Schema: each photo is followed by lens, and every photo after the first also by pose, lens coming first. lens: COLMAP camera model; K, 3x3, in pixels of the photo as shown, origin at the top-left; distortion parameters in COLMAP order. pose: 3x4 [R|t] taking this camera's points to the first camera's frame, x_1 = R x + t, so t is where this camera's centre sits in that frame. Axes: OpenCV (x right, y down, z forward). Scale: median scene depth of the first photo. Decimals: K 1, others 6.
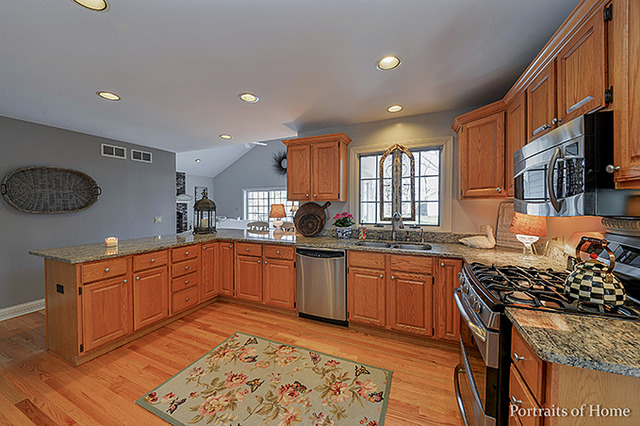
lens RADIAL K [[229.6, 0, 323.9], [0, 229.6, 206.8], [0, 0, 1]] dist [-0.024462, -0.001666]
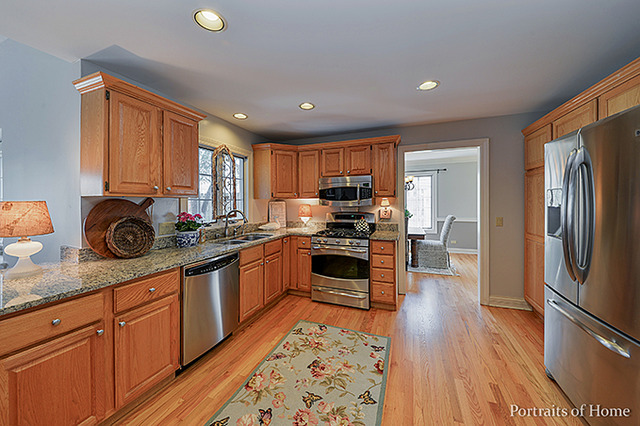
lens RADIAL K [[229.6, 0, 320.4], [0, 229.6, 202.3], [0, 0, 1]] dist [-0.024462, -0.001666]
pose [[-0.040018, 0.003480, 0.999193, -0.868288], [0.011911, 0.999925, -0.003006, -0.003264], [-0.999128, 0.011782, -0.040056, 0.704093]]
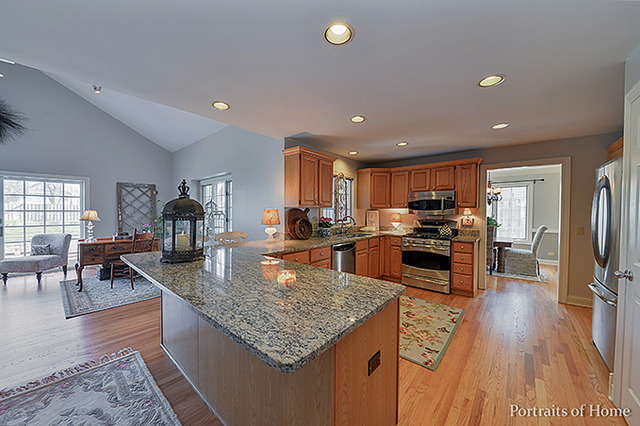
lens RADIAL K [[229.6, 0, 309.3], [0, 229.6, 213.6], [0, 0, 1]] dist [-0.024462, -0.001666]
pose [[0.330062, -0.005422, 0.943944, -1.449989], [-0.001472, 0.999979, 0.006259, -0.000790], [-0.943958, -0.003456, 0.330048, 0.800711]]
